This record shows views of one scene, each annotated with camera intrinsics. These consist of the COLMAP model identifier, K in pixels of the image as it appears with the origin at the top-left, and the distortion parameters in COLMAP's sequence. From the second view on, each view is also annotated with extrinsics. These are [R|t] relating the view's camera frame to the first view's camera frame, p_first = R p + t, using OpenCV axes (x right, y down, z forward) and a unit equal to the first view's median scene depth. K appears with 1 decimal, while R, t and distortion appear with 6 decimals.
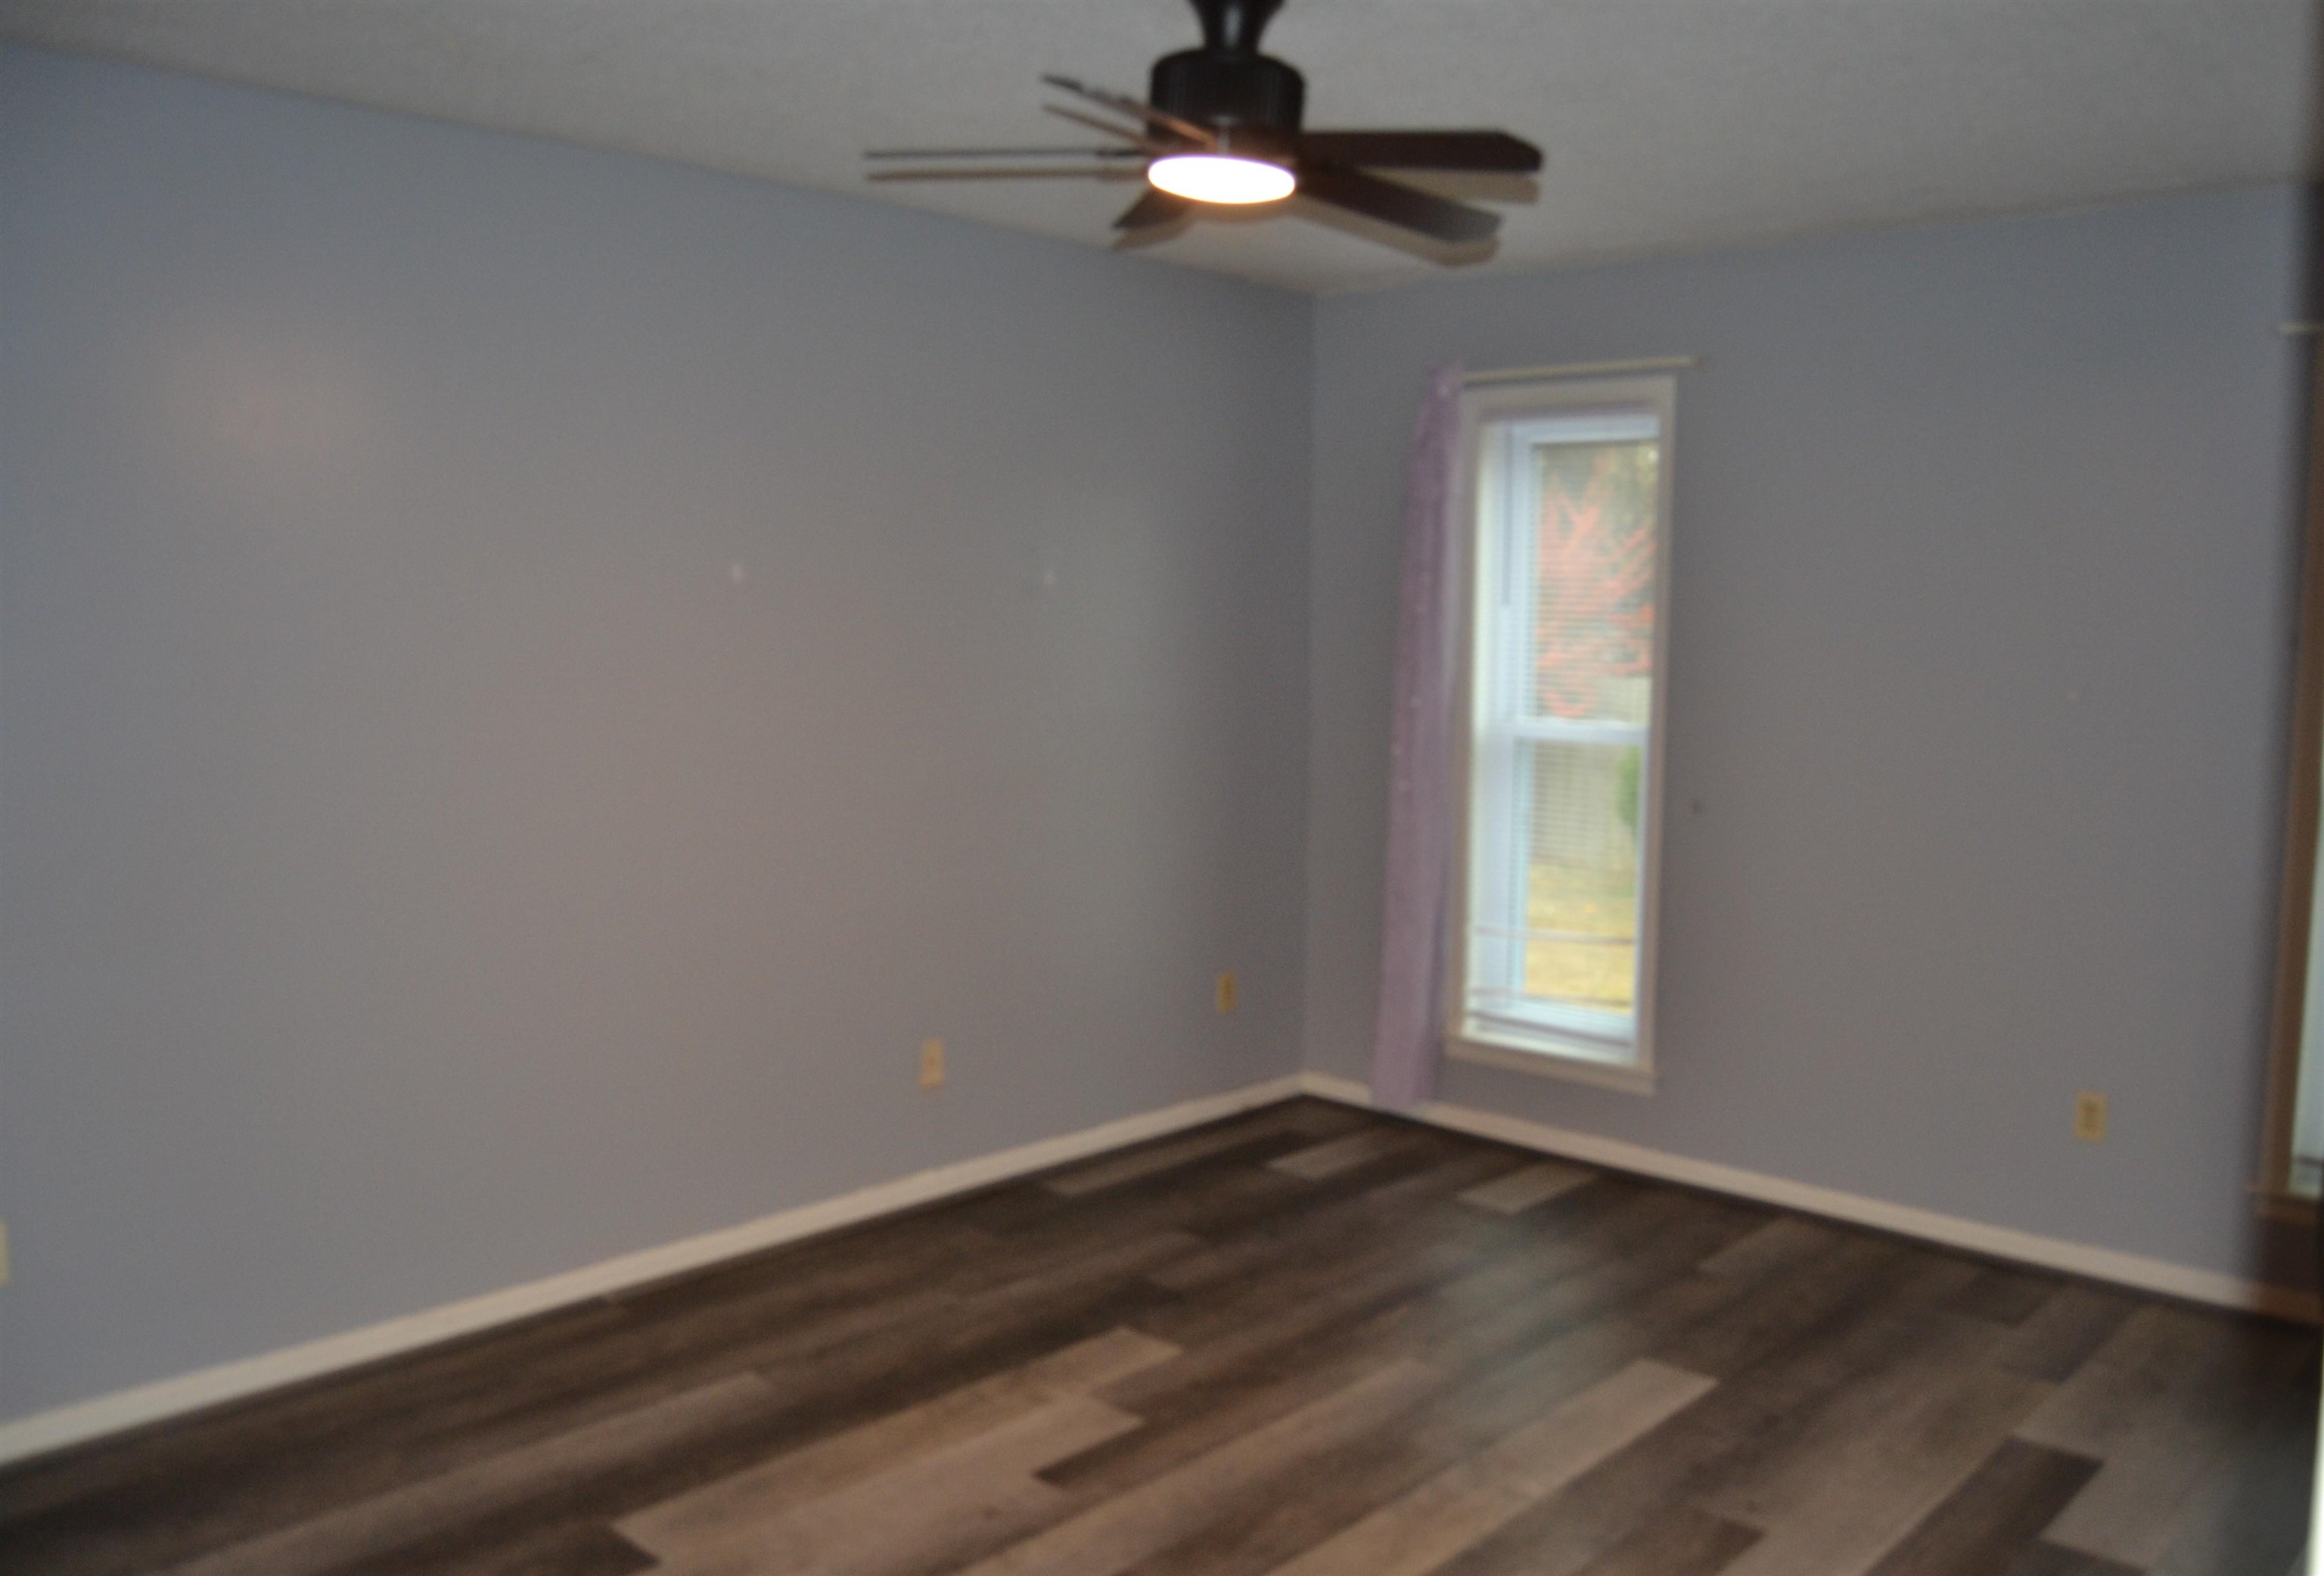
lens RADIAL K [[1905.3, 0, 1162.0], [0, 1905.3, 774.1], [0, 0, 1]] dist [-0.010614, -0.001465]
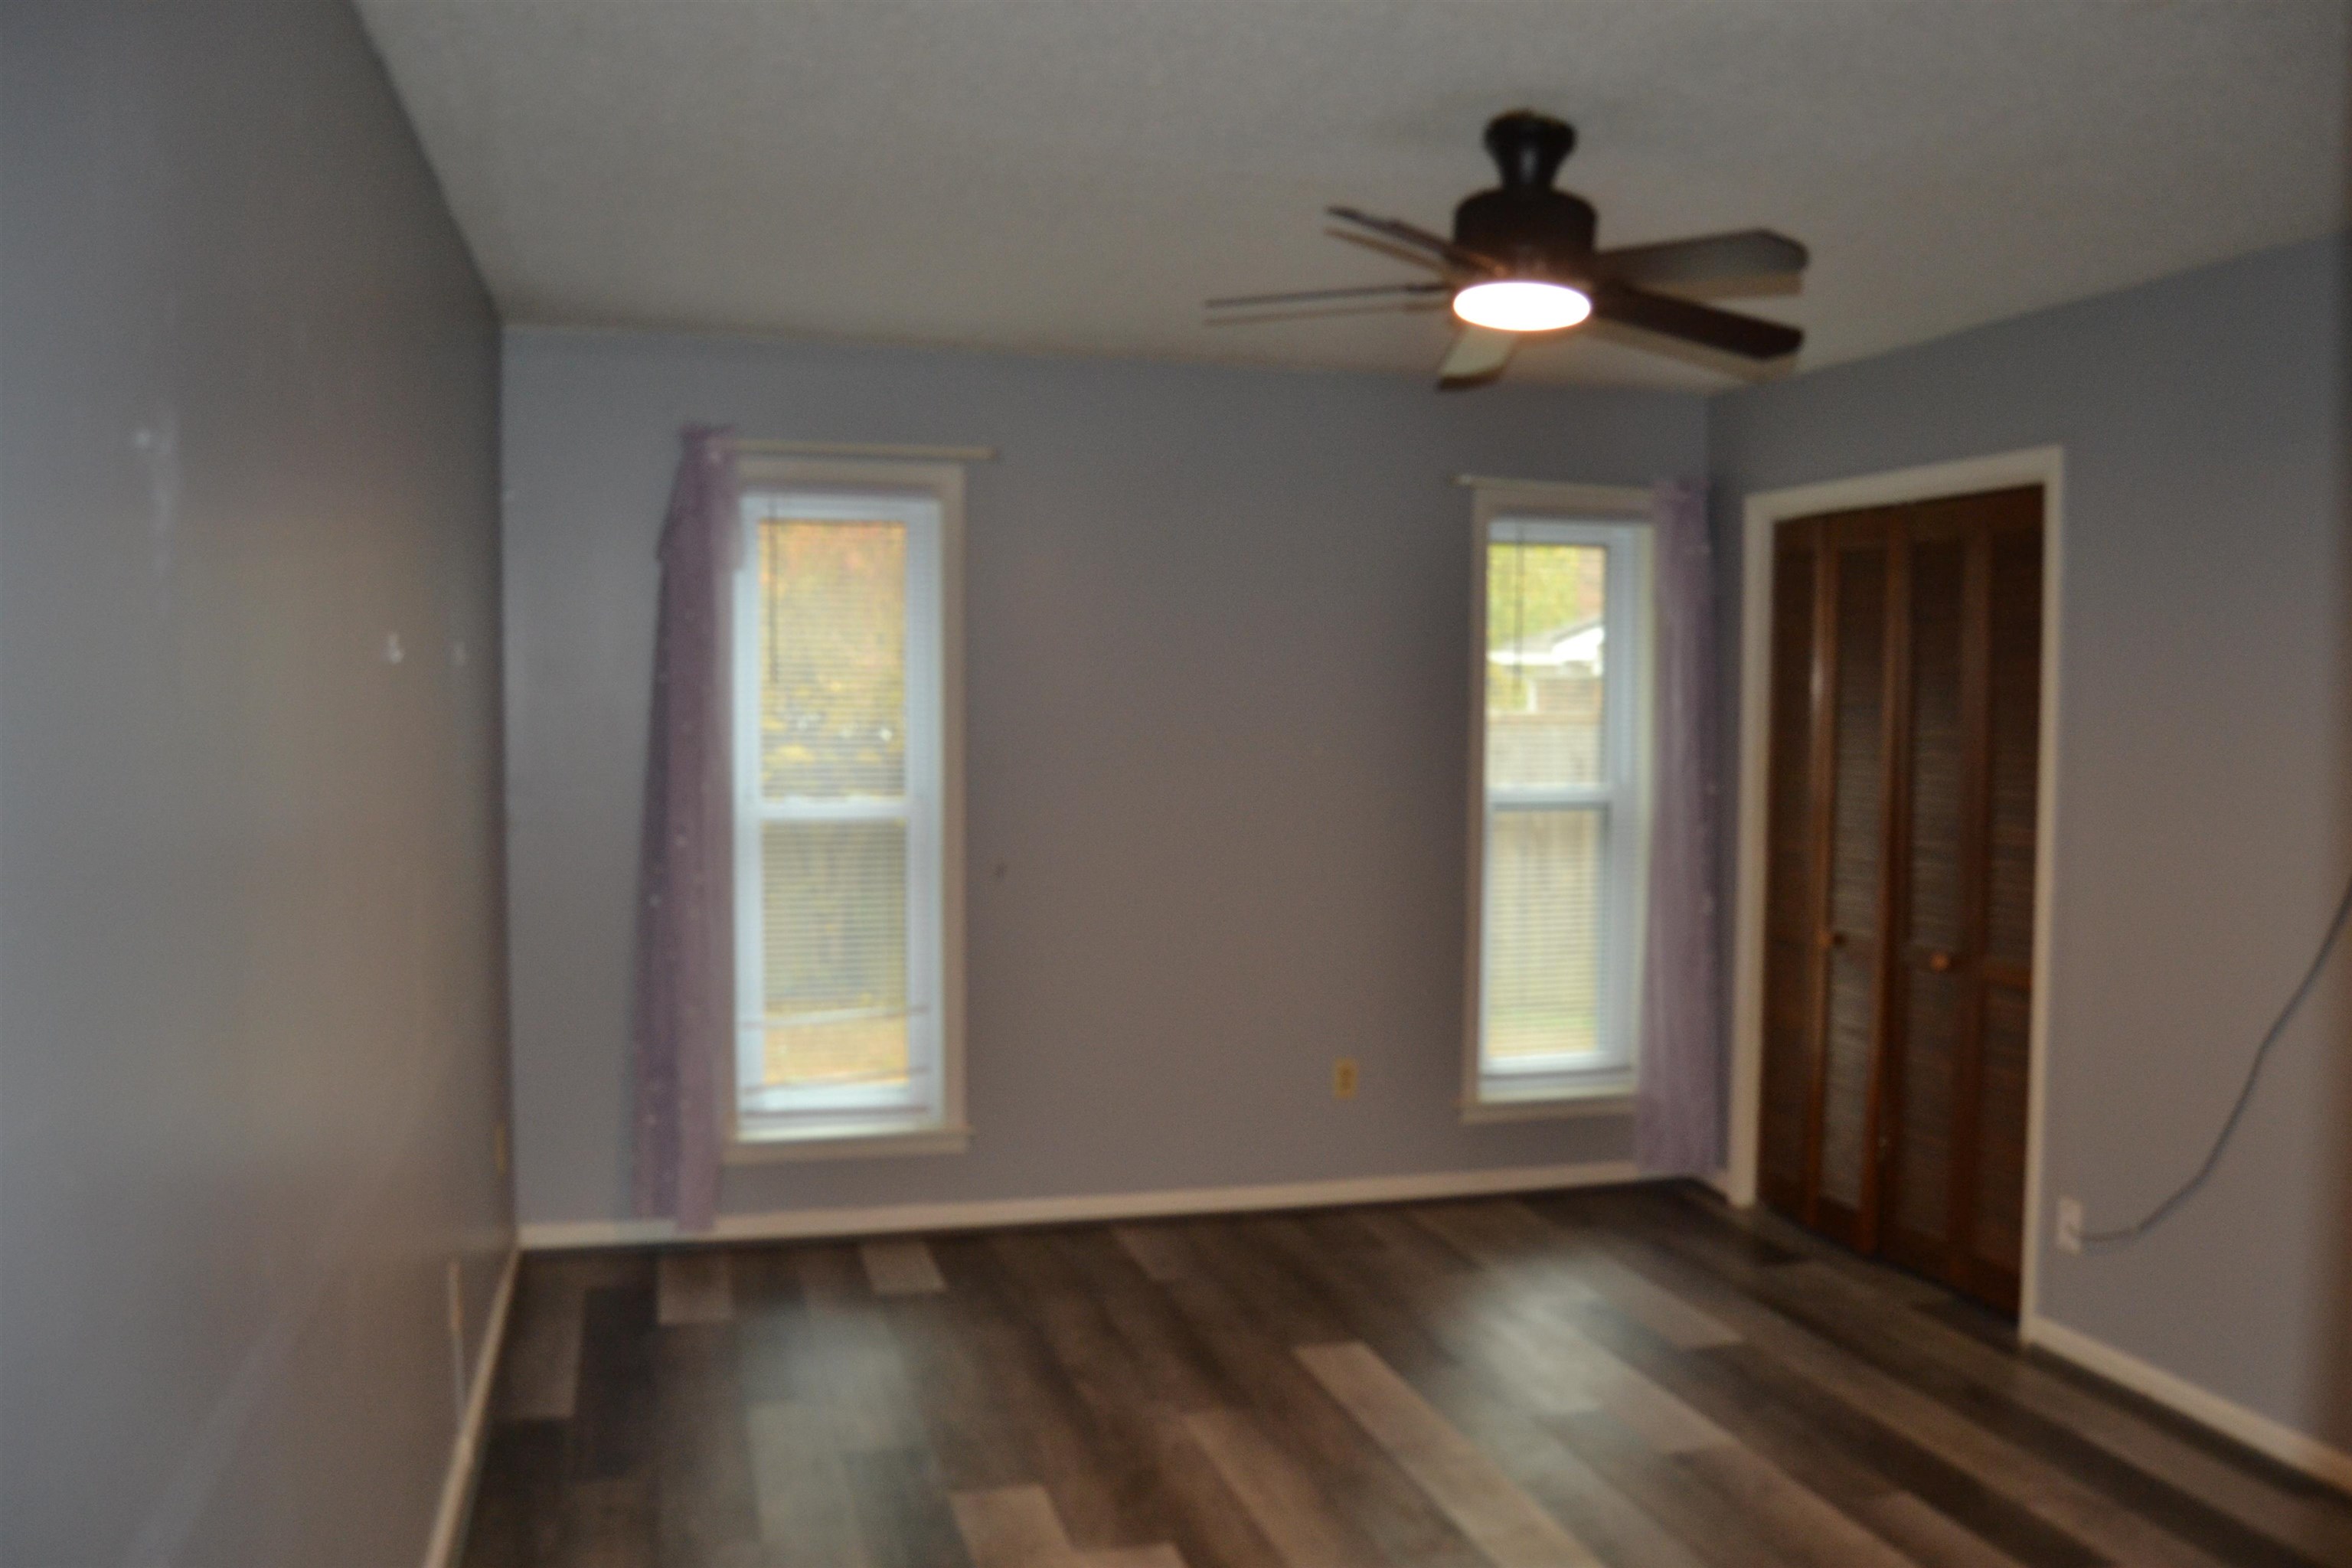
lens RADIAL K [[1889.6, 0, 1176.4], [0, 1889.6, 797.1], [0, 0, 1]] dist [-0.084467, 0.030733]
pose [[0.551986, -0.052684, 0.832188, -0.543236], [0.076230, 0.997011, 0.012556, -0.029741], [-0.830362, 0.056507, 0.554352, 0.330810]]
